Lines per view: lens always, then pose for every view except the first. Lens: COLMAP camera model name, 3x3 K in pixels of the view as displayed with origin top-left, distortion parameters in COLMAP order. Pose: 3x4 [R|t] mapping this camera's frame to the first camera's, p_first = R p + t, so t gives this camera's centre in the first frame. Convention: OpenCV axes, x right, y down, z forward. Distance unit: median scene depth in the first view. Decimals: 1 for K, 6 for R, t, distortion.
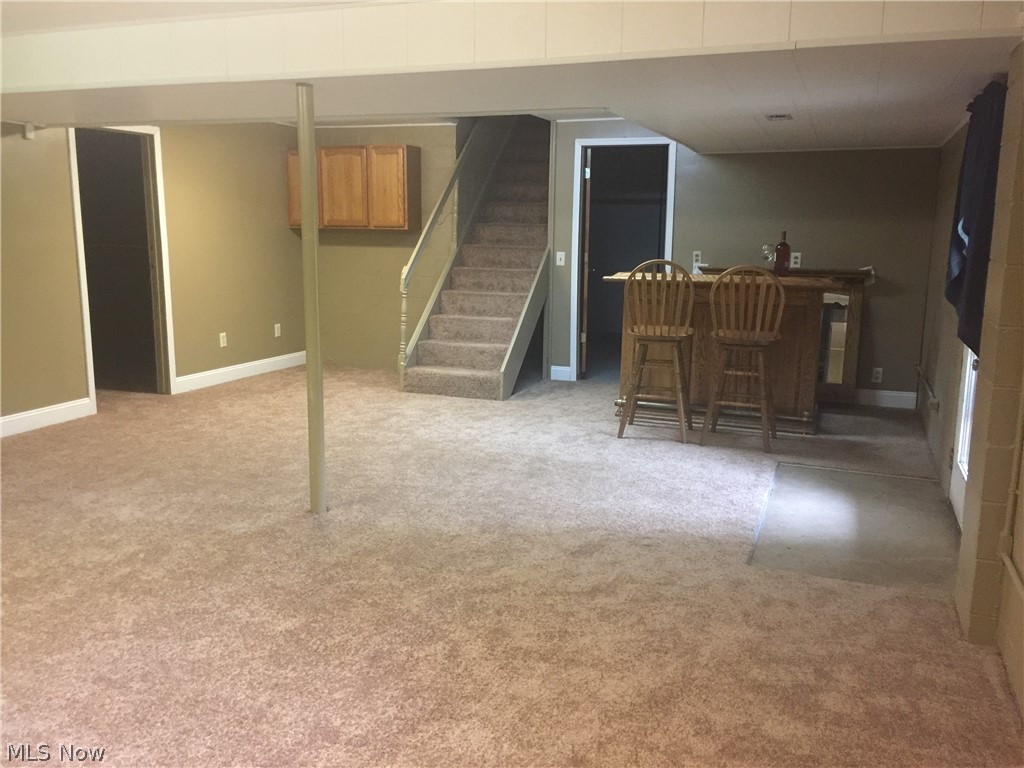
lens RADIAL K [[873.8, 0, 512.0], [0, 873.8, 384.0], [0, 0, 1]] dist [0.079611, -0.143945]
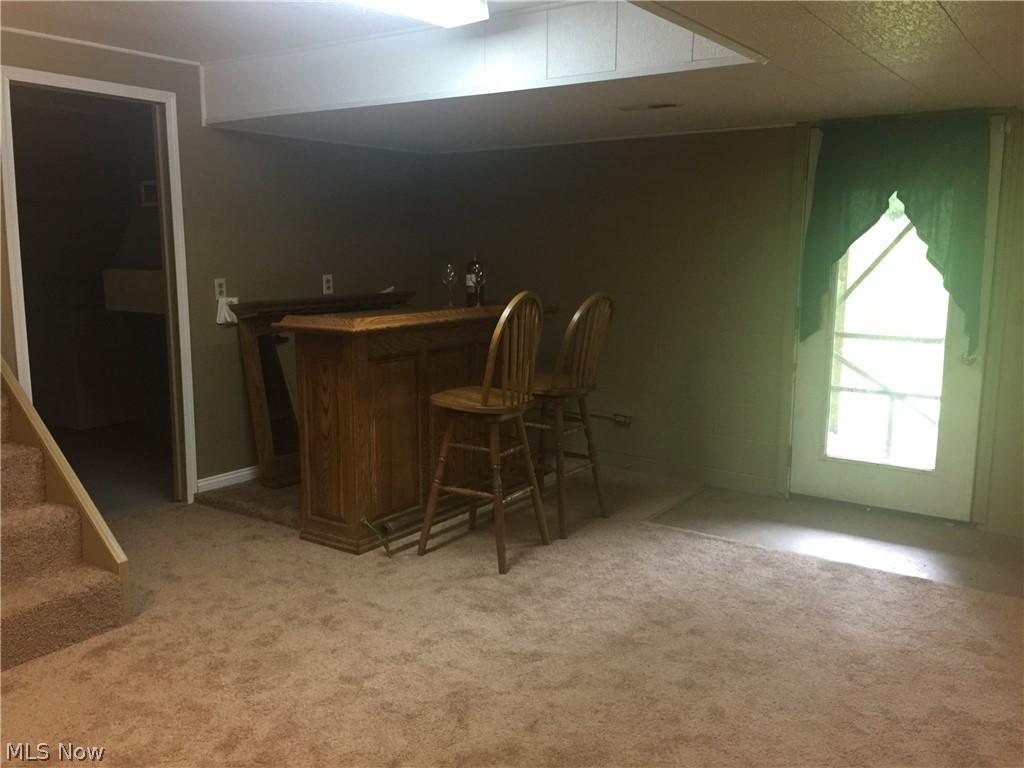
lens RADIAL K [[873.8, 0, 512.0], [0, 873.8, 384.0], [0, 0, 1]] dist [0.079611, -0.143945]
pose [[0.243531, -0.164758, 0.955797, -0.377913], [0.174513, 0.976826, 0.123918, -0.123028], [-0.954064, 0.136621, 0.266640, 0.659496]]
